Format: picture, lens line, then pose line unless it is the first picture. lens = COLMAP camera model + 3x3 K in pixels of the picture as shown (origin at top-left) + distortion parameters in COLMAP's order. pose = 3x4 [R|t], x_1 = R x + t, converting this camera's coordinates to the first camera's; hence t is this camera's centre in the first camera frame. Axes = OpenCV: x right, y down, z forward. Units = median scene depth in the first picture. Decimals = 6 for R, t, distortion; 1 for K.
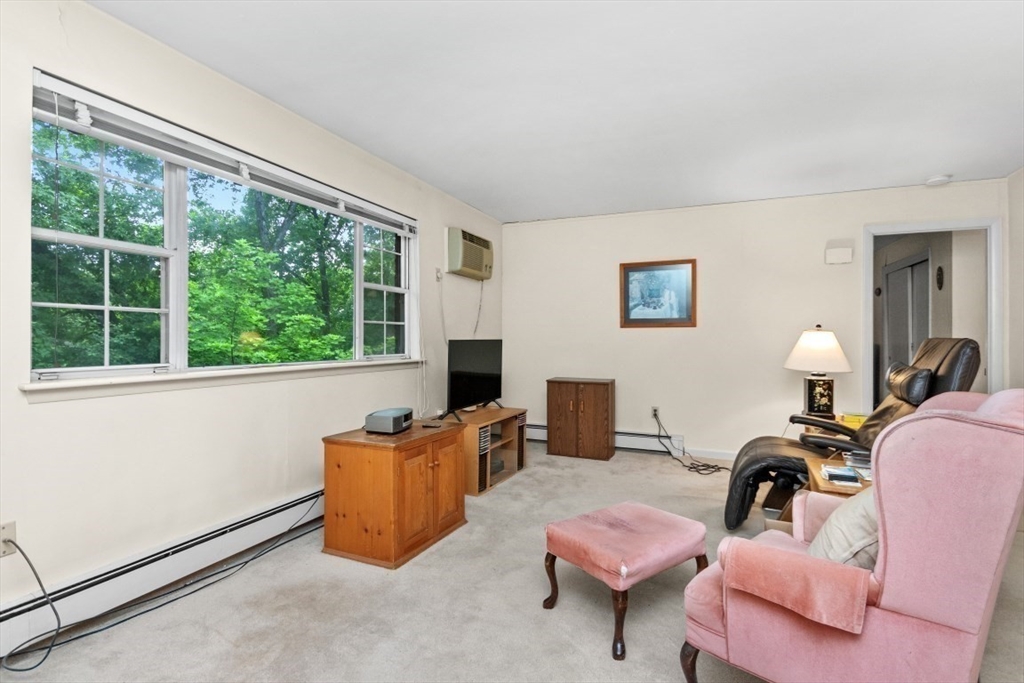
lens RADIAL K [[469.8, 0, 515.0], [0, 469.8, 337.2], [0, 0, 1]] dist [0.001668, -0.000414]
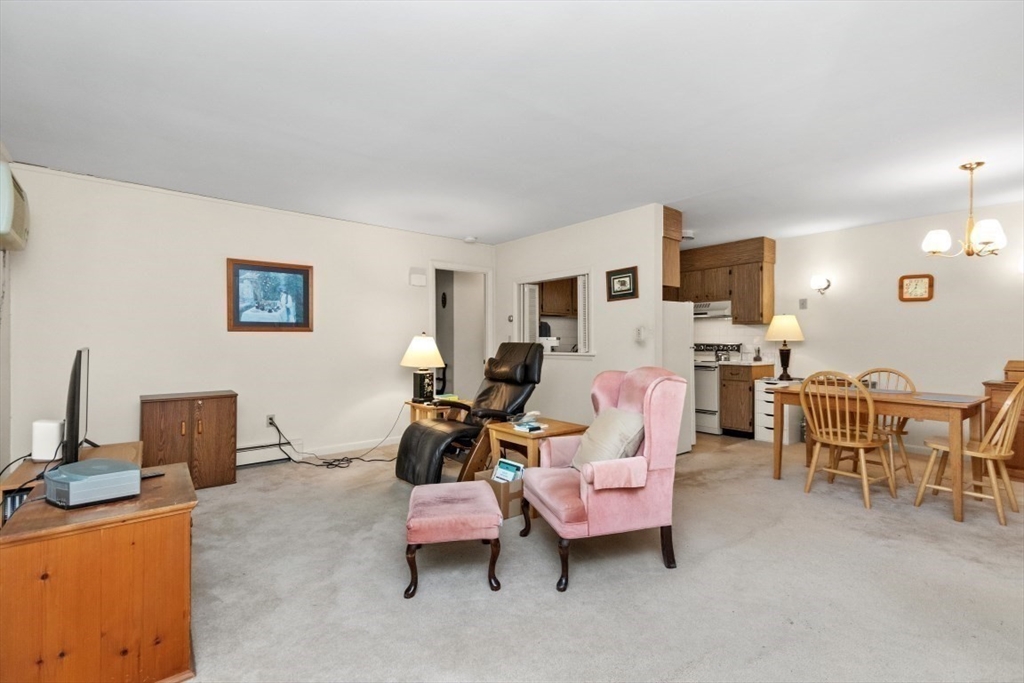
lens RADIAL K [[469.8, 0, 515.0], [0, 469.8, 337.2], [0, 0, 1]] dist [0.001668, -0.000414]
pose [[0.464594, 0.002583, 0.885520, -0.362904], [0.000405, 0.999995, -0.003129, -0.006930], [-0.885524, 0.001812, 0.464590, 0.135416]]
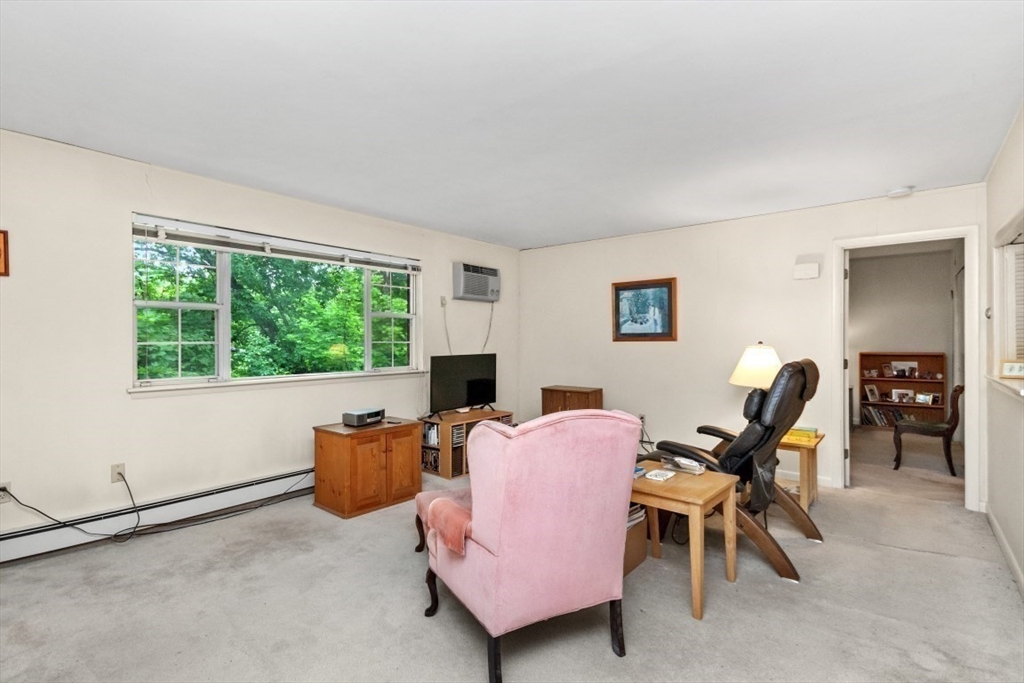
lens RADIAL K [[465.0, 0, 512.0], [0, 465.0, 341.5], [0, 0, 1]] dist [0.002027, 0.000286]
pose [[0.962029, -0.006620, -0.272869, 0.349106], [0.008330, 0.999952, 0.005110, -0.032632], [0.272822, -0.007189, 0.962038, -0.133074]]
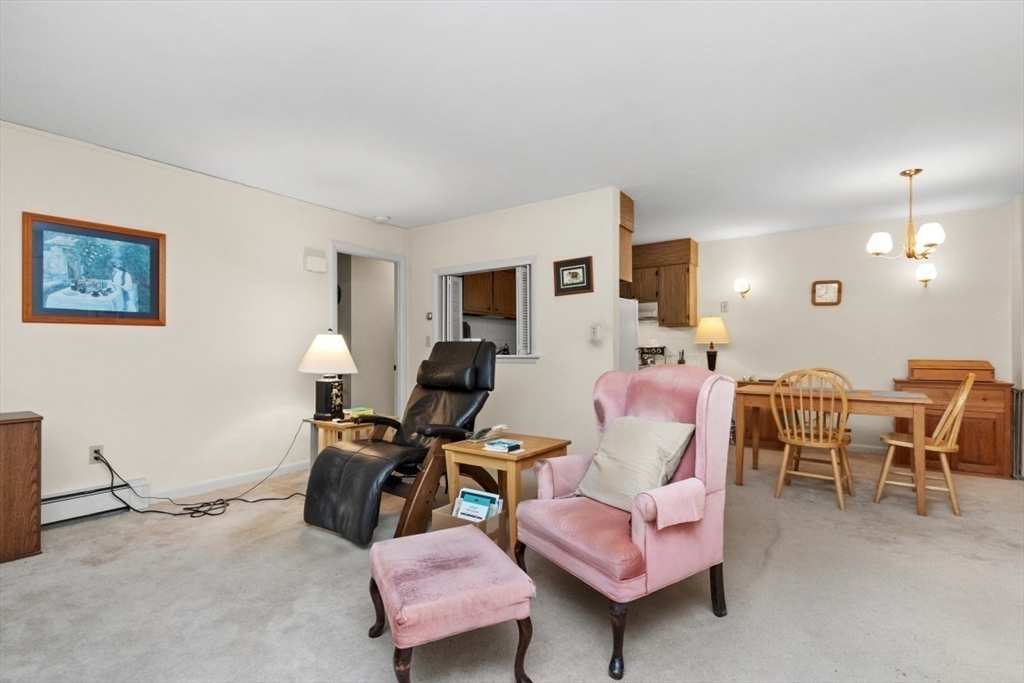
lens RADIAL K [[481.7, 0, 523.4], [0, 481.7, 343.8], [0, 0, 1]] dist [0.011101, -0.016648]
pose [[0.206110, 0.006355, 0.978508, -0.269046], [-0.001403, 0.999980, -0.006199, 0.011487], [-0.978528, -0.000095, 0.206114, 0.321884]]
